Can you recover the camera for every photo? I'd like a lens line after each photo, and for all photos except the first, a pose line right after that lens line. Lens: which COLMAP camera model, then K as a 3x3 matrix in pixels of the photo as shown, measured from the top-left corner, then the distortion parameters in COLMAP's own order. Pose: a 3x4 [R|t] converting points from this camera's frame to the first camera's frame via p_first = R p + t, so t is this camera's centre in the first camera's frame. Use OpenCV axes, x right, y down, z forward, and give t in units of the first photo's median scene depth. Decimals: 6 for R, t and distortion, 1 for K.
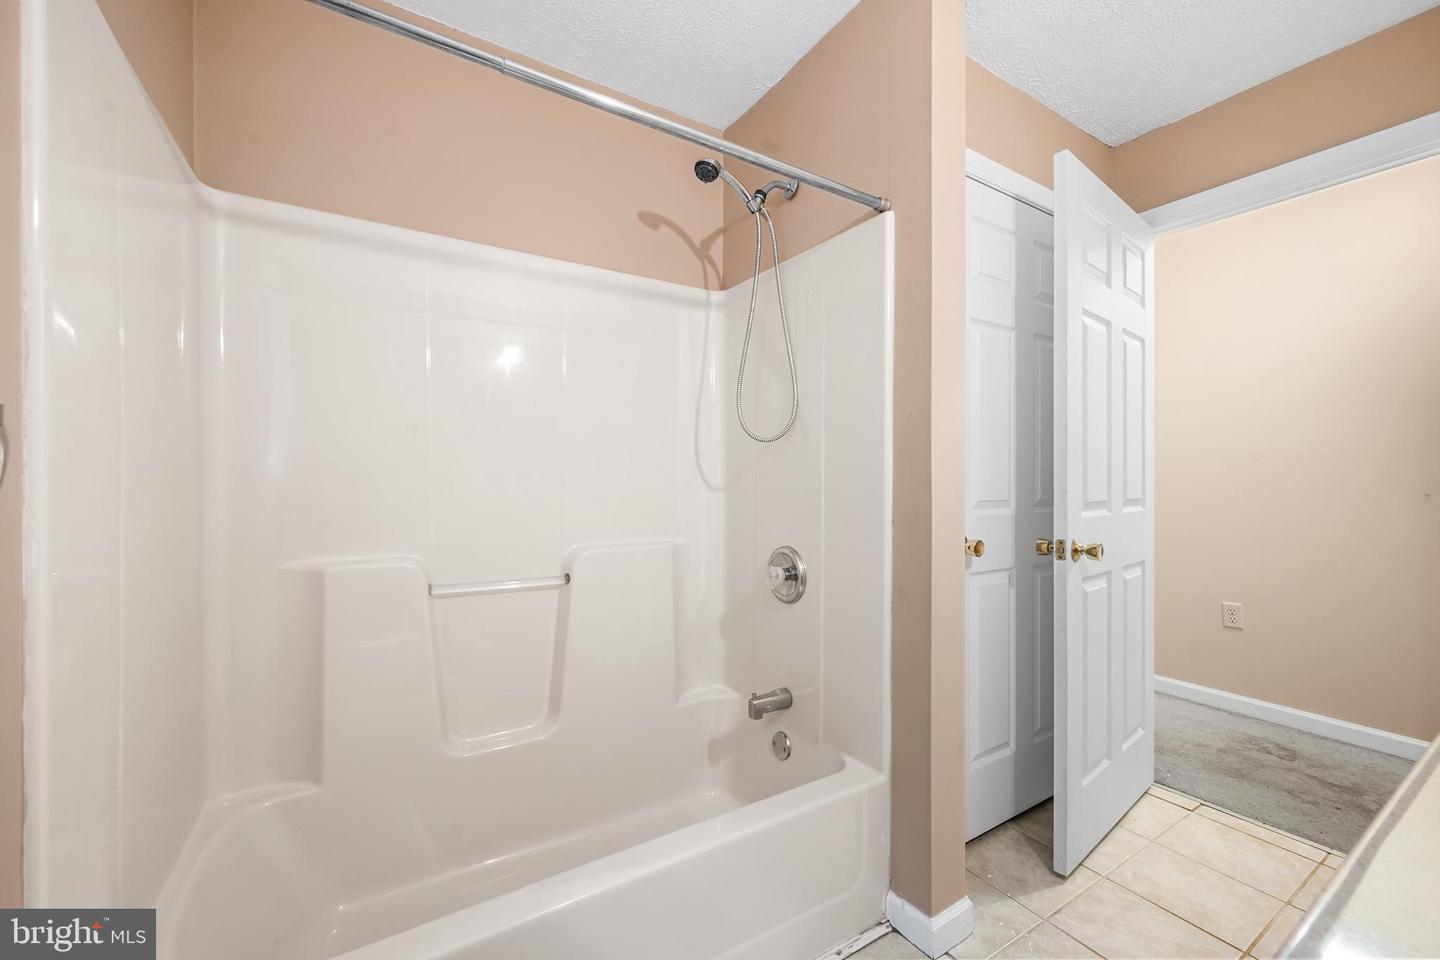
lens RADIAL K [[578.1, 0, 722.2], [0, 578.1, 476.6], [0, 0, 1]] dist [-0.000900, -0.000377]
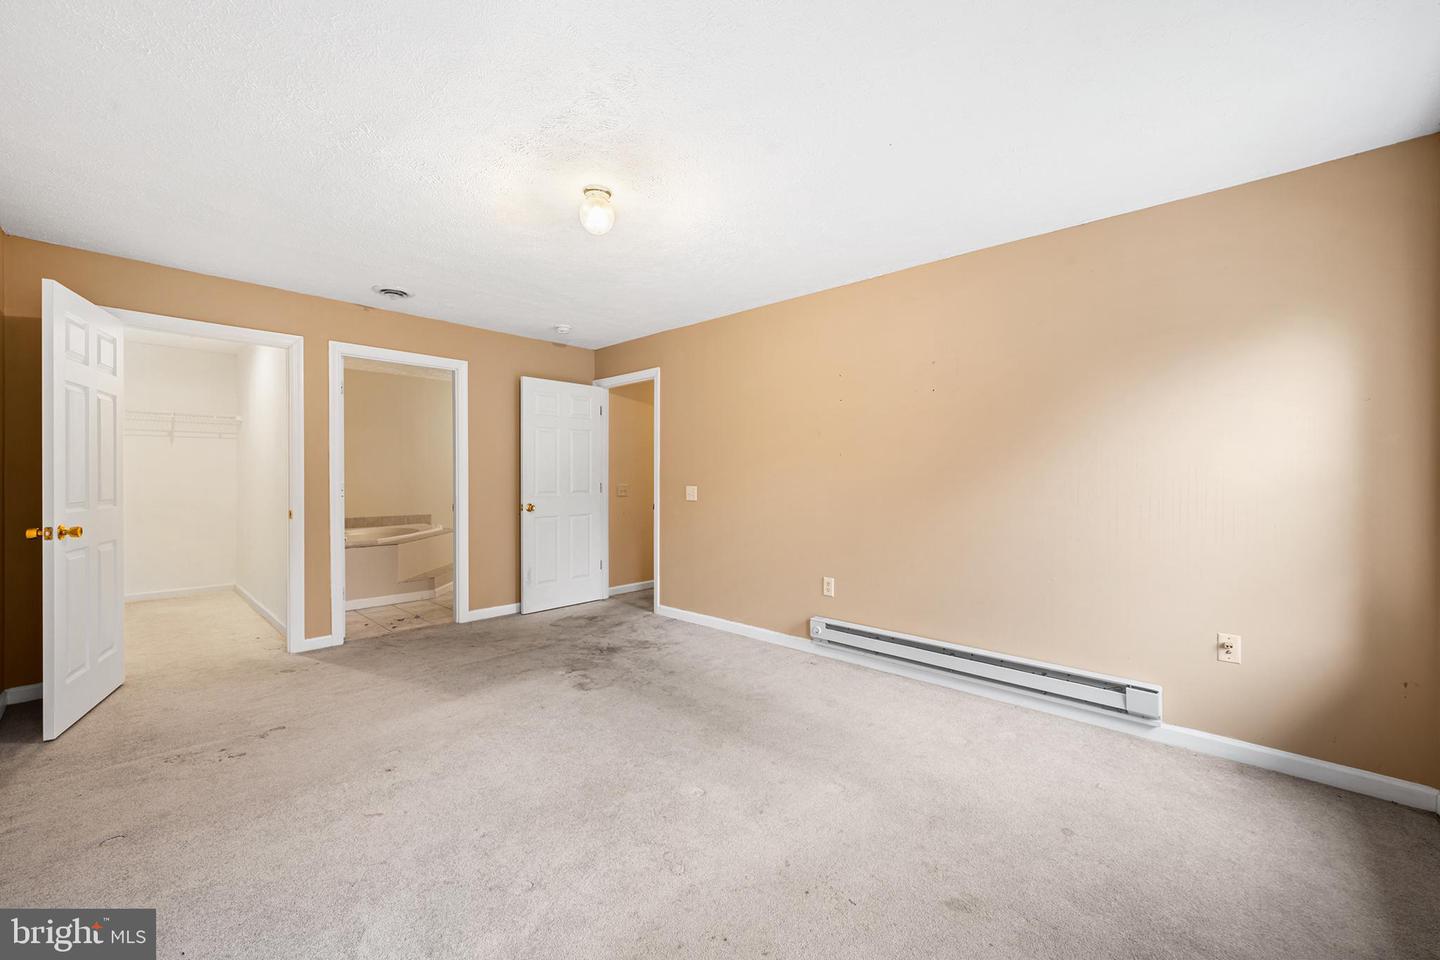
lens RADIAL K [[578.1, 0, 723.8], [0, 578.1, 475.8], [0, 0, 1]] dist [-0.000900, -0.000377]
pose [[0.141789, 0.001675, 0.989896, -0.675894], [0.002690, 0.999994, -0.002078, -0.019039], [-0.989893, 0.002957, 0.141783, -0.992300]]
